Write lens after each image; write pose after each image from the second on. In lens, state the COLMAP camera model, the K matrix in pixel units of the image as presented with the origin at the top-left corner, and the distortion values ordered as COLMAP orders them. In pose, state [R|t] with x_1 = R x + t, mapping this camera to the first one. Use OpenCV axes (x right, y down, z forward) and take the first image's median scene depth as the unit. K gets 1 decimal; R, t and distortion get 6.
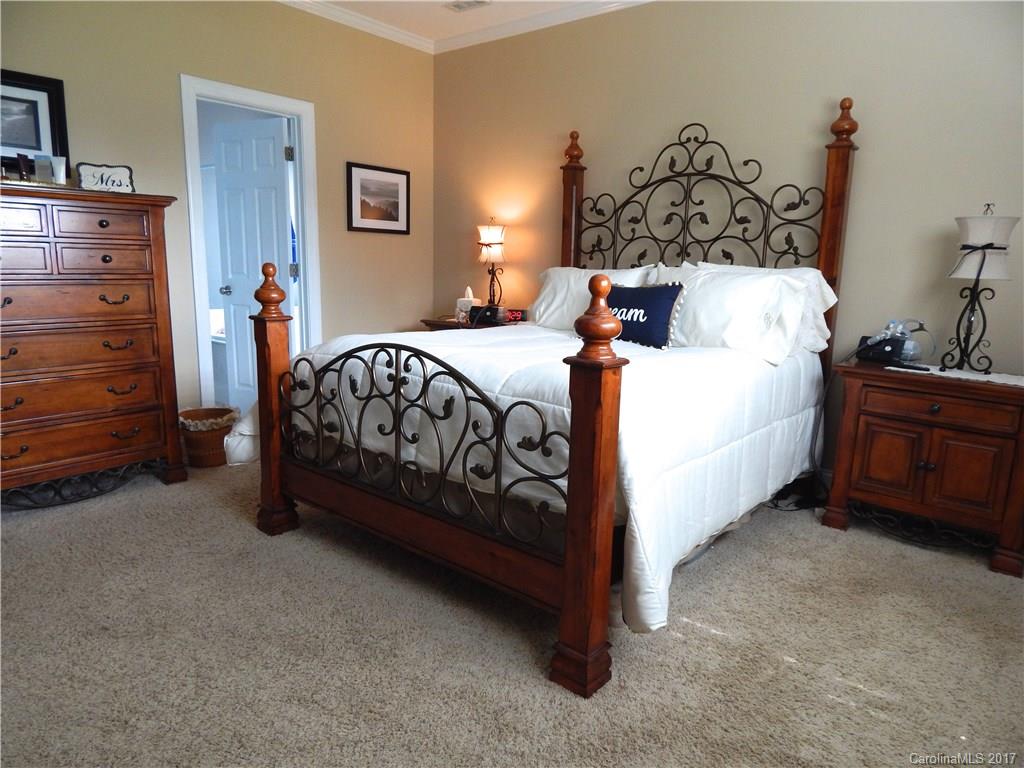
lens RADIAL K [[687.2, 0, 503.4], [0, 687.2, 390.6], [0, 0, 1]] dist [0.011037, -0.011154]
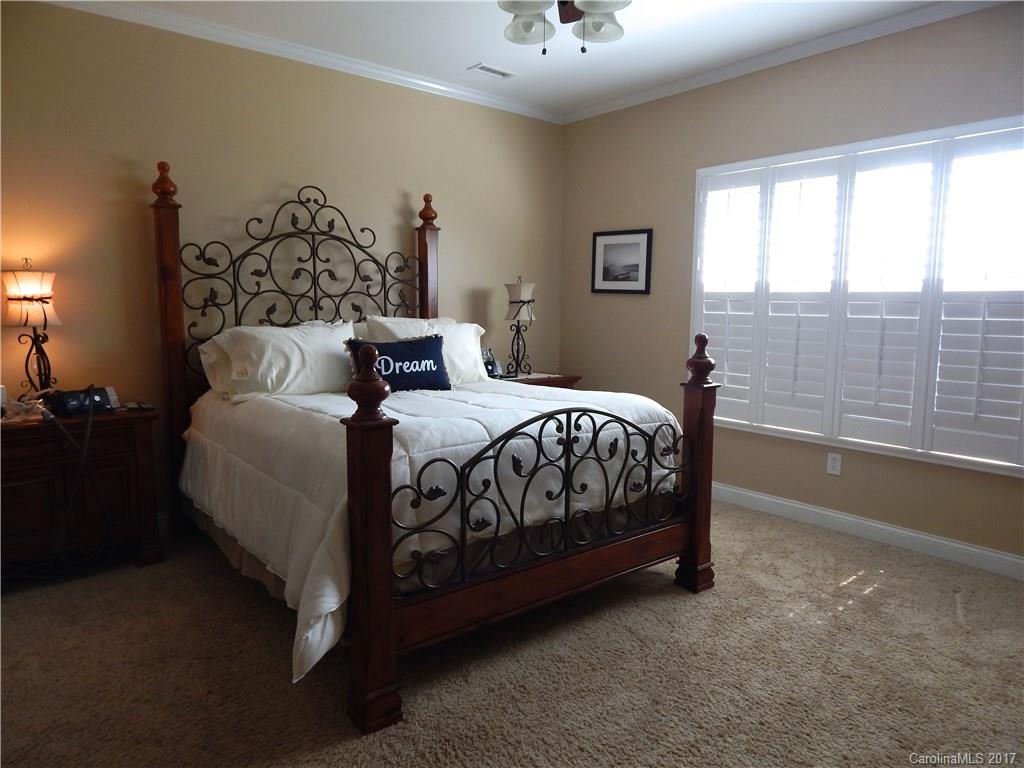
lens RADIAL K [[687.2, 0, 536.7], [0, 687.2, 387.9], [0, 0, 1]] dist [0.011037, -0.011154]
pose [[0.167396, -0.146295, 0.974975, -0.798171], [0.184158, 0.976163, 0.114854, -0.152965], [-0.968537, 0.160323, 0.190347, 0.550098]]
